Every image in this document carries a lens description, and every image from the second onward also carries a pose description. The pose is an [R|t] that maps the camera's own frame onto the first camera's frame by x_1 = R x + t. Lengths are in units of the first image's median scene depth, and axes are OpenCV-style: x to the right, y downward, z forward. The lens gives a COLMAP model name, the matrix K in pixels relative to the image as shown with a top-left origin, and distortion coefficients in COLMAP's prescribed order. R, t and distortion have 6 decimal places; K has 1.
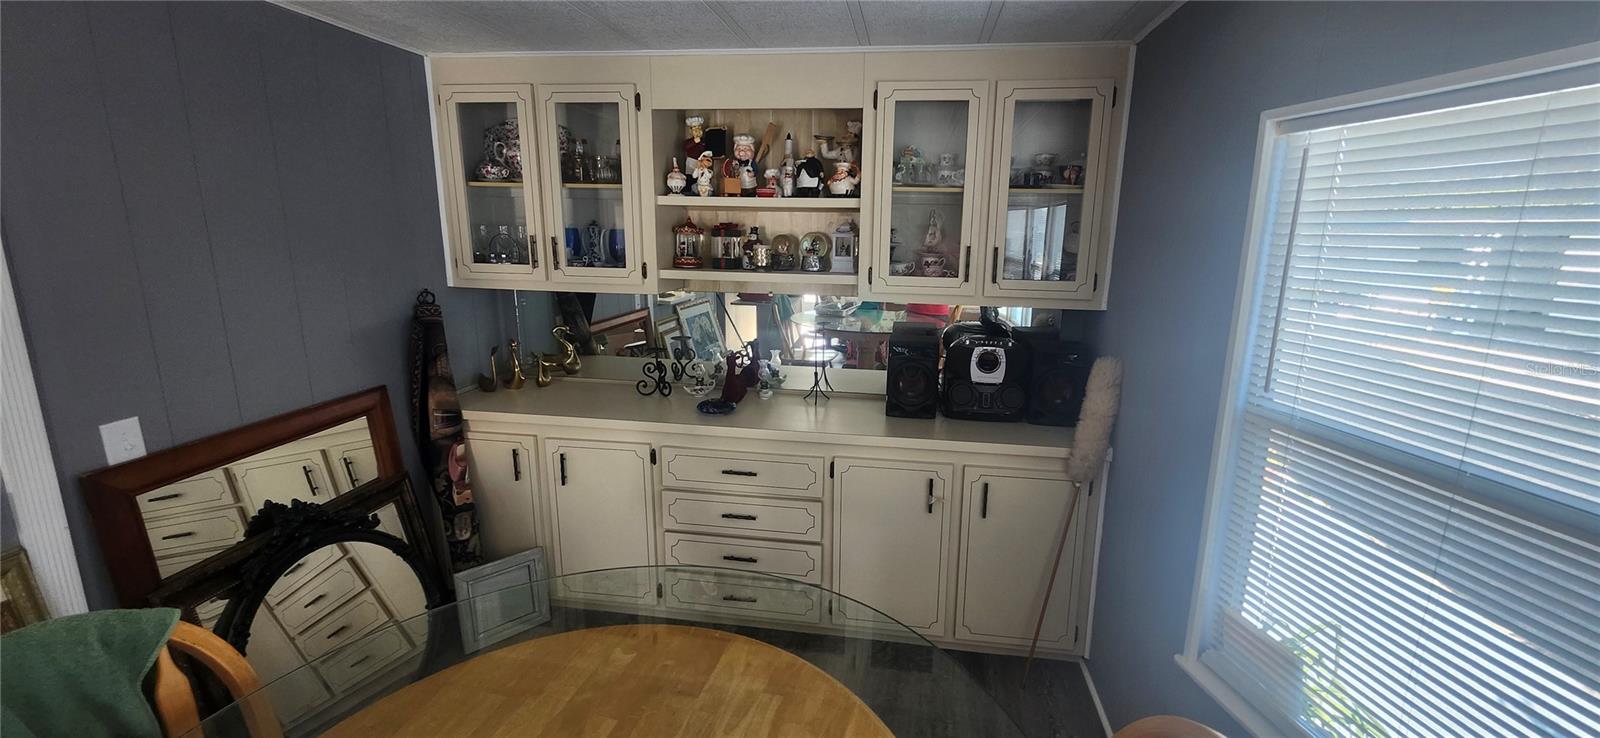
lens RADIAL K [[633.3, 0, 824.0], [0, 633.3, 359.2], [0, 0, 1]] dist [0.005341, -0.000423]
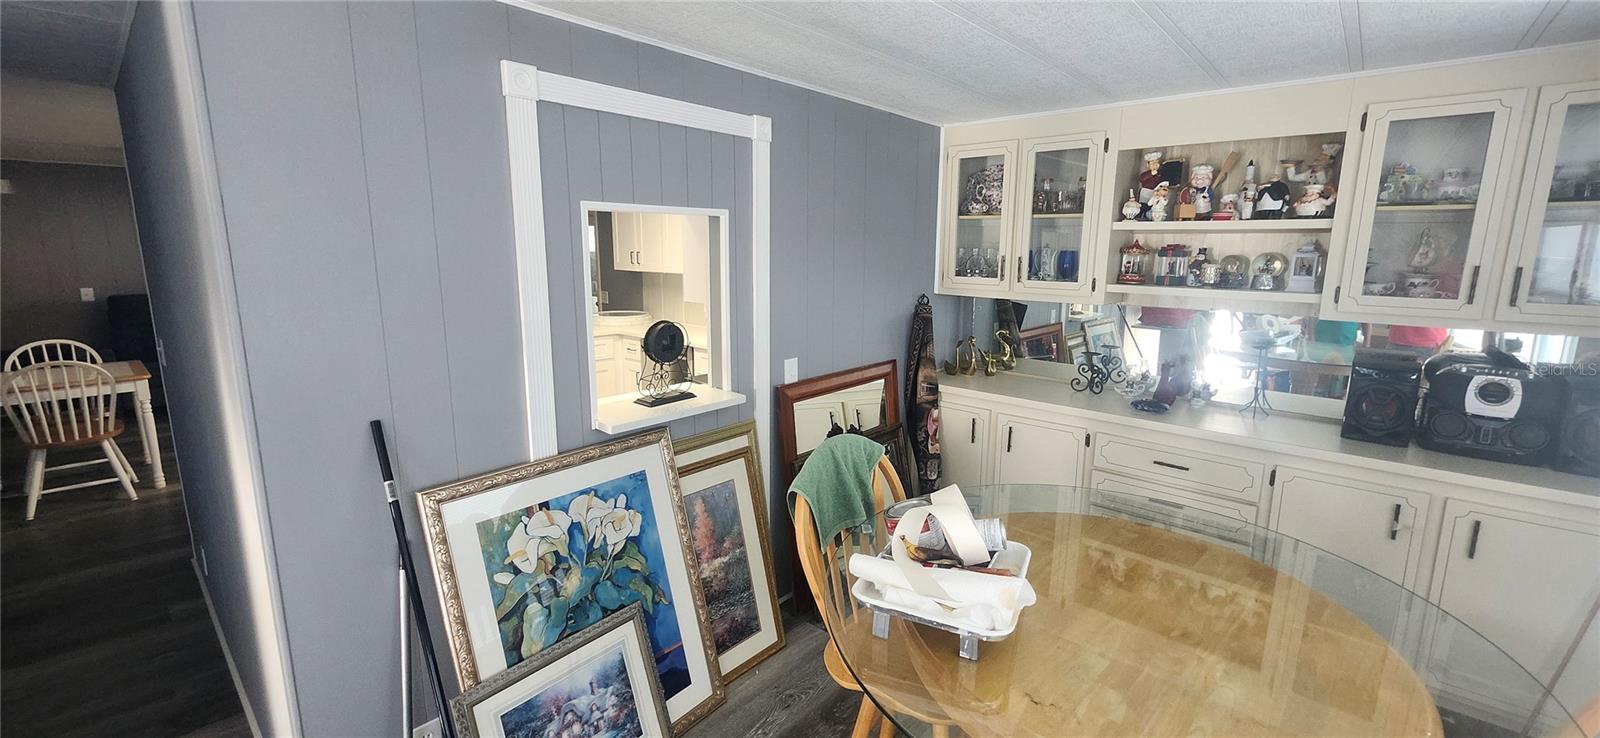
lens RADIAL K [[633.3, 0, 824.0], [0, 633.3, 359.2], [0, 0, 1]] dist [0.005341, -0.000423]
pose [[0.843145, 0.087407, -0.530535, -0.066970], [-0.107281, 0.994206, -0.006698, 0.061830], [0.526876, 0.062563, 0.847637, -0.268765]]
